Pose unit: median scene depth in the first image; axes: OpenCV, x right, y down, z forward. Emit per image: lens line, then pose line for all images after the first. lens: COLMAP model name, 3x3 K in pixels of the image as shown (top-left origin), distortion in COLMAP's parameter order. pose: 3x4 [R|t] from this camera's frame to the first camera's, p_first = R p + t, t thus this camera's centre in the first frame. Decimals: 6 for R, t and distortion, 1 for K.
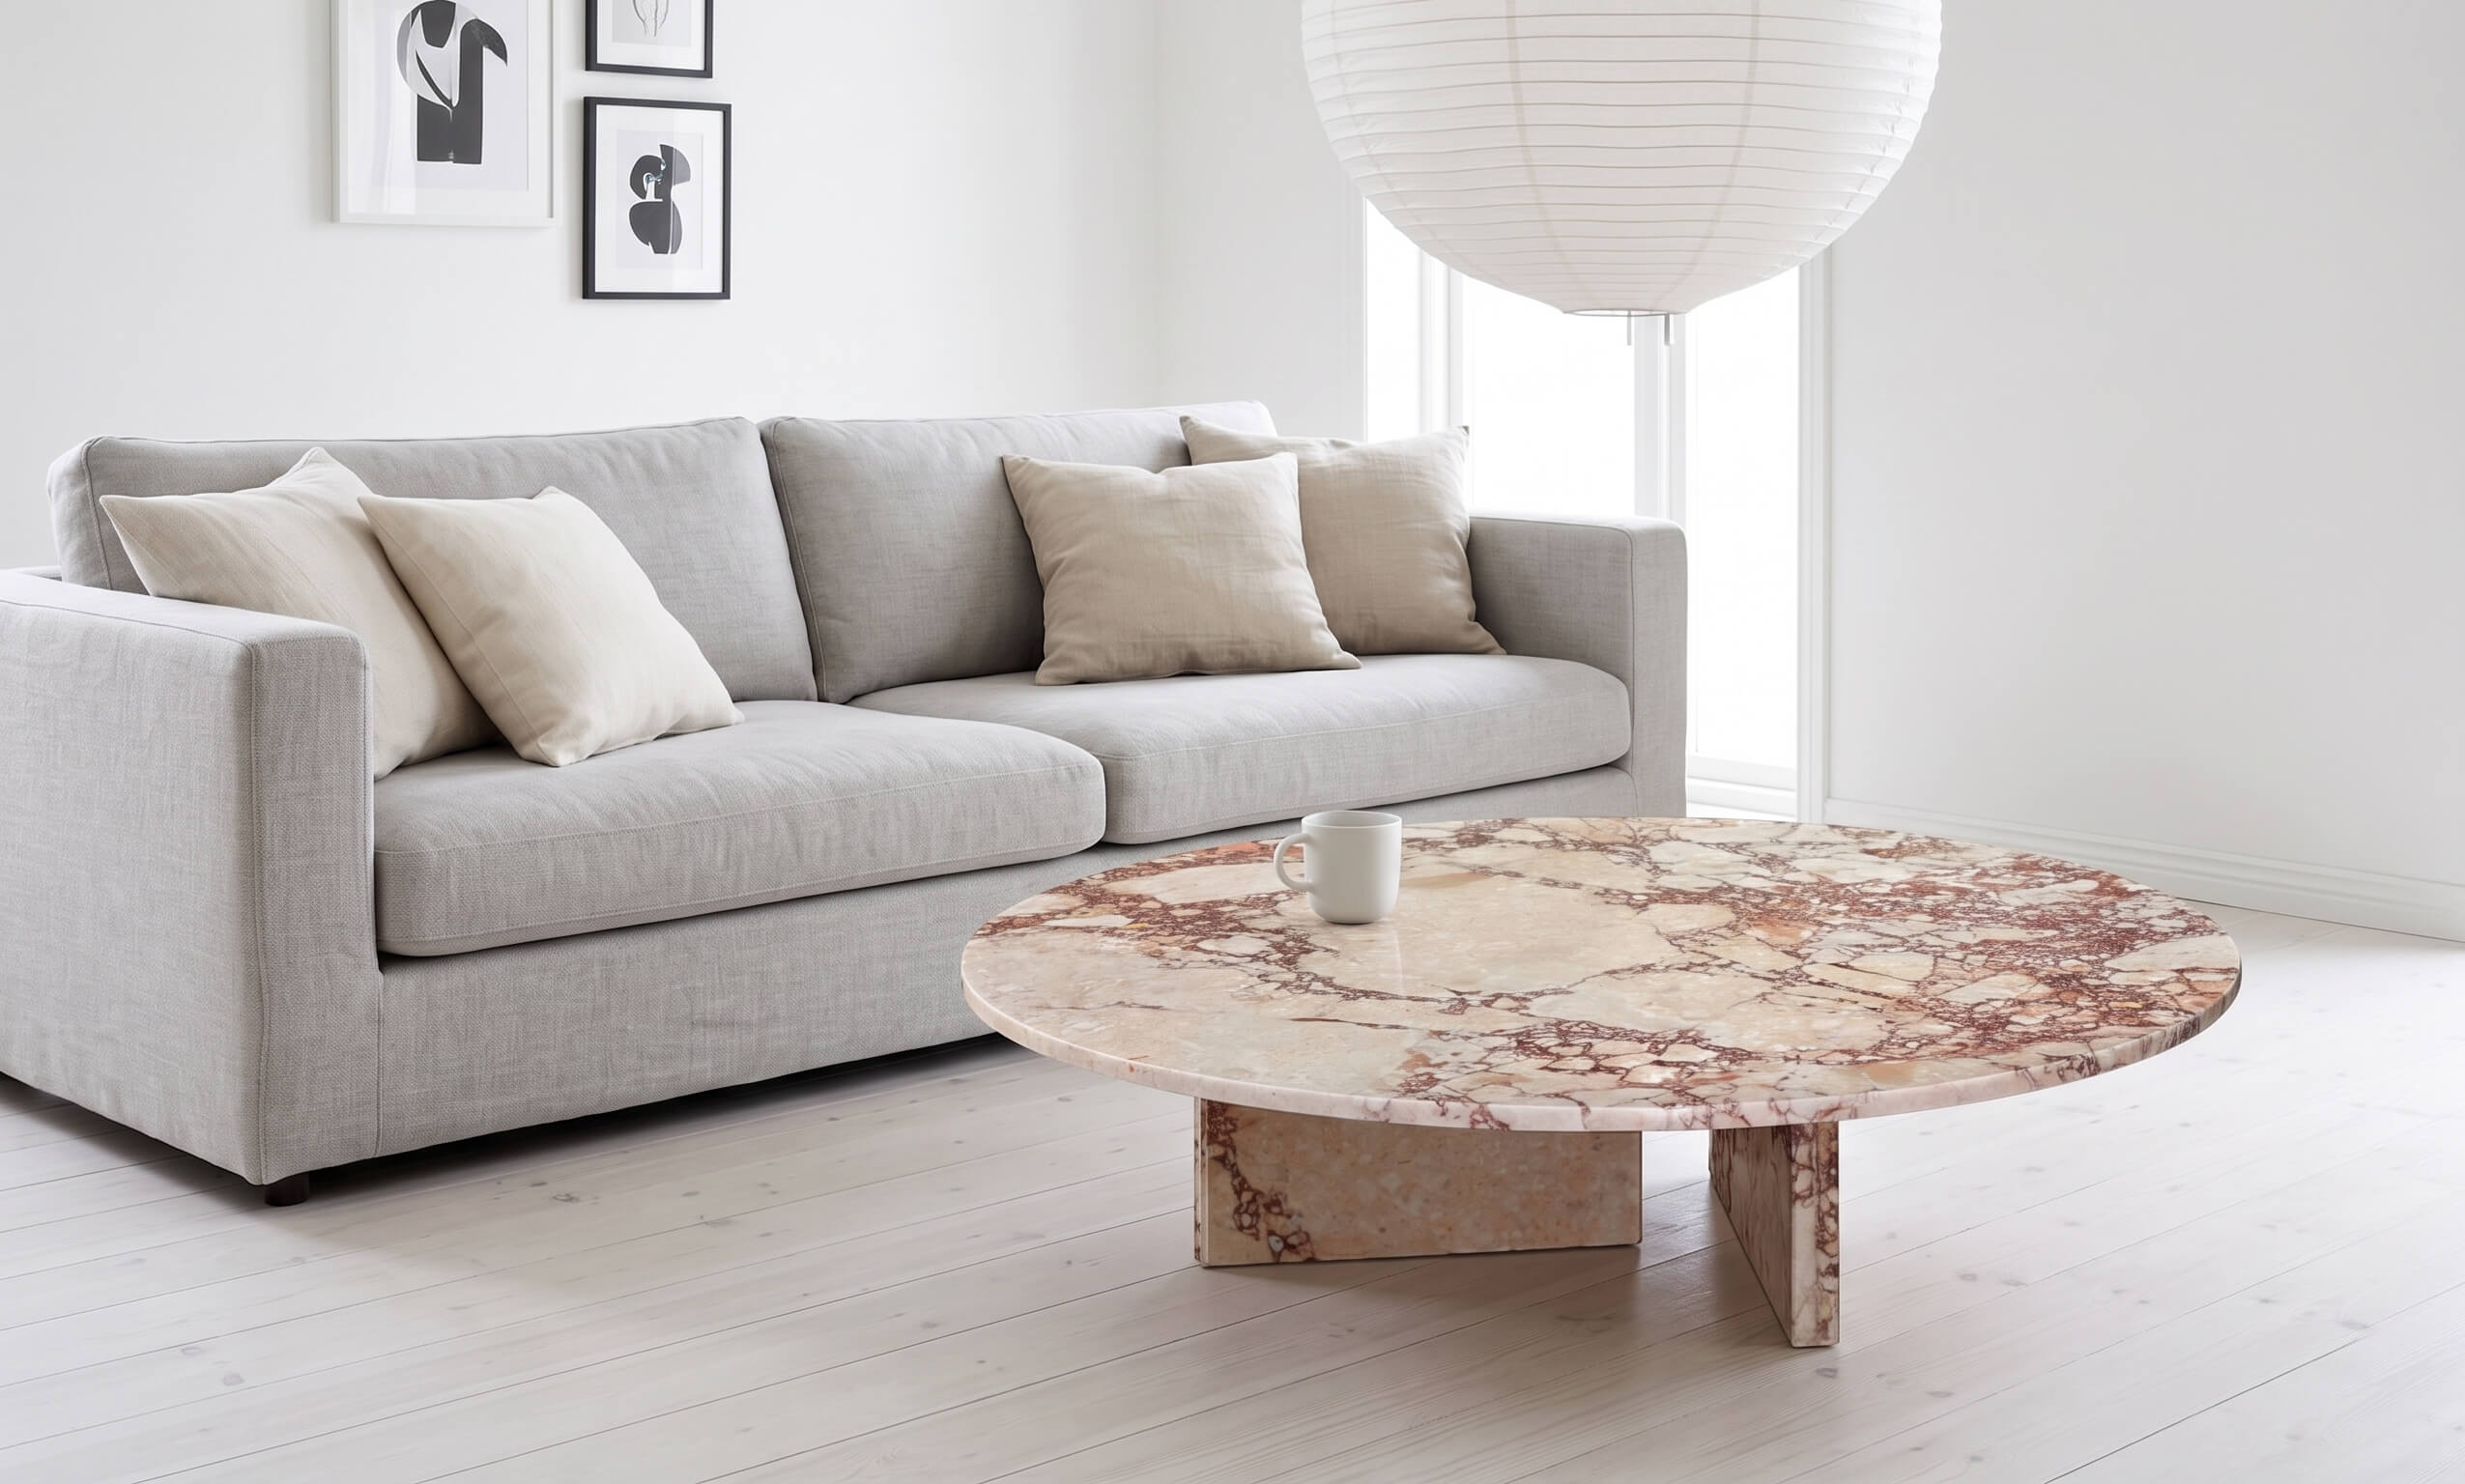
lens RADIAL K [[7111.6, 0, 1232.5], [0, 7111.6, 742.0], [0, 0, 1]] dist [-0.138020, -0.416305]
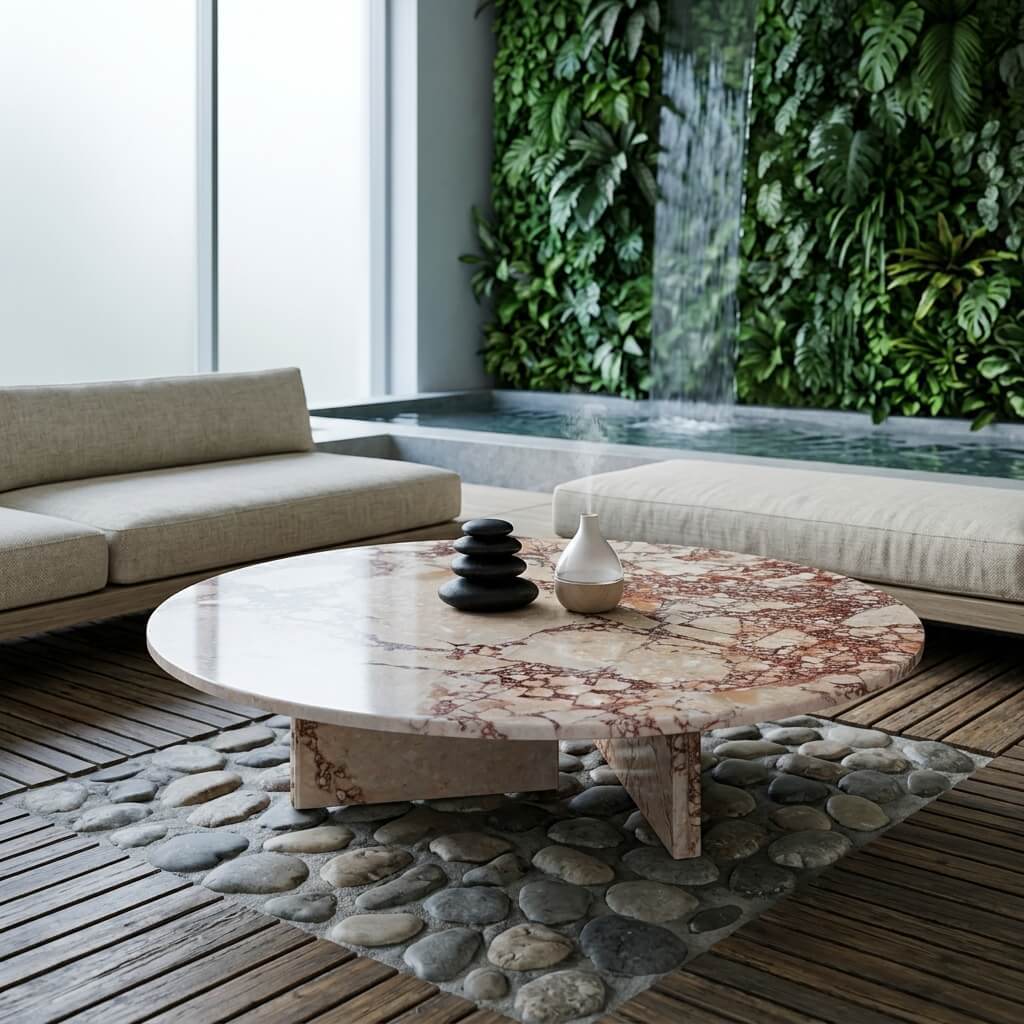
lens RADIAL K [[2742.4, 0, 512.0], [0, 2742.4, 512.0], [0, 0, 1]] dist [-0.082964, -0.018737]
pose [[0.996032, -0.004056, 0.088899, -0.010697], [0.004421, 0.999983, -0.003906, 0.007911], [-0.088881, 0.004284, 0.996033, 0.389187]]
